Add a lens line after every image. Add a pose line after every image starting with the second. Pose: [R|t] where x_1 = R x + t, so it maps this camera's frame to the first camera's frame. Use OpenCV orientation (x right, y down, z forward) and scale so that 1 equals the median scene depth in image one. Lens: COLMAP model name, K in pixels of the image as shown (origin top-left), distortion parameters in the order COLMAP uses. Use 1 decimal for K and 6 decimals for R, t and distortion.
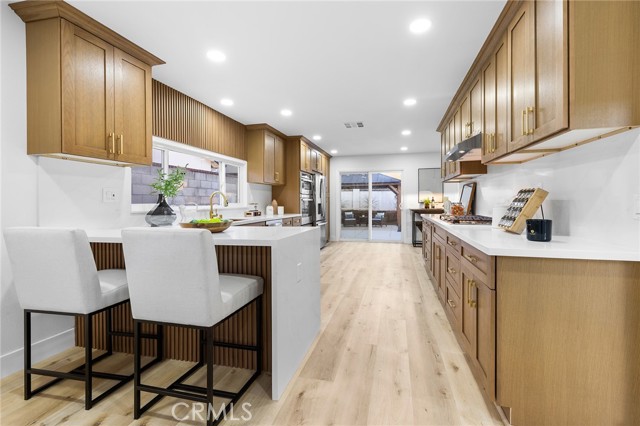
lens RADIAL K [[274.2, 0, 338.2], [0, 274.2, 201.8], [0, 0, 1]] dist [0.002161, 0.000385]
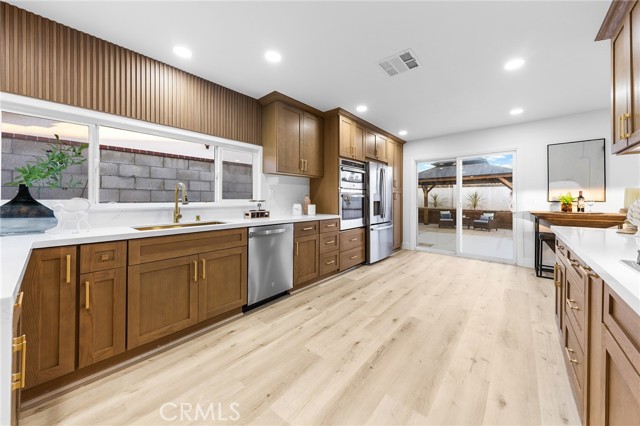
lens RADIAL K [[243.3, 0, 319.9], [0, 243.3, 198.8], [0, 0, 1]] dist [-0.000310, -0.000135]
pose [[0.891148, 0.008640, -0.453630, 0.226065], [-0.008420, 0.999961, 0.002504, -0.001562], [0.453634, 0.001588, 0.891187, 0.761727]]
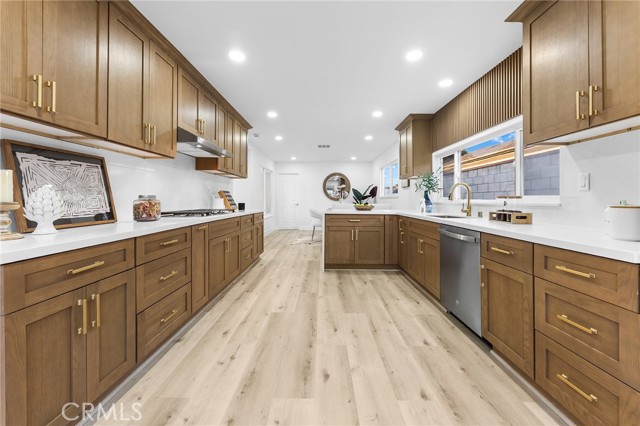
lens RADIAL K [[243.3, 0, 319.9], [0, 243.3, 198.8], [0, 0, 1]] dist [-0.000310, -0.000135]
pose [[-0.978287, 0.008173, -0.207095, 0.205639], [0.008496, 0.999964, -0.000673, 0.011434], [0.207082, -0.002418, -0.978321, 2.177155]]
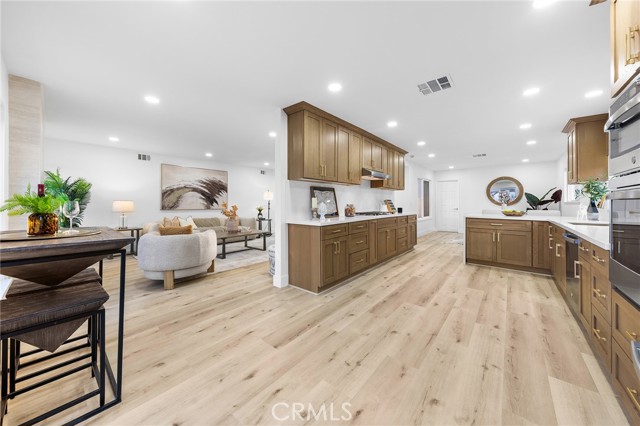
lens RADIAL K [[220.8, 0, 319.8], [0, 220.8, 205.6], [0, 0, 1]] dist [-0.000583, -0.000096]
pose [[-0.884043, 0.003259, 0.467395, 0.076723], [0.008445, 0.999924, 0.009001, -0.011023], [-0.467330, 0.011904, -0.884003, 2.681900]]
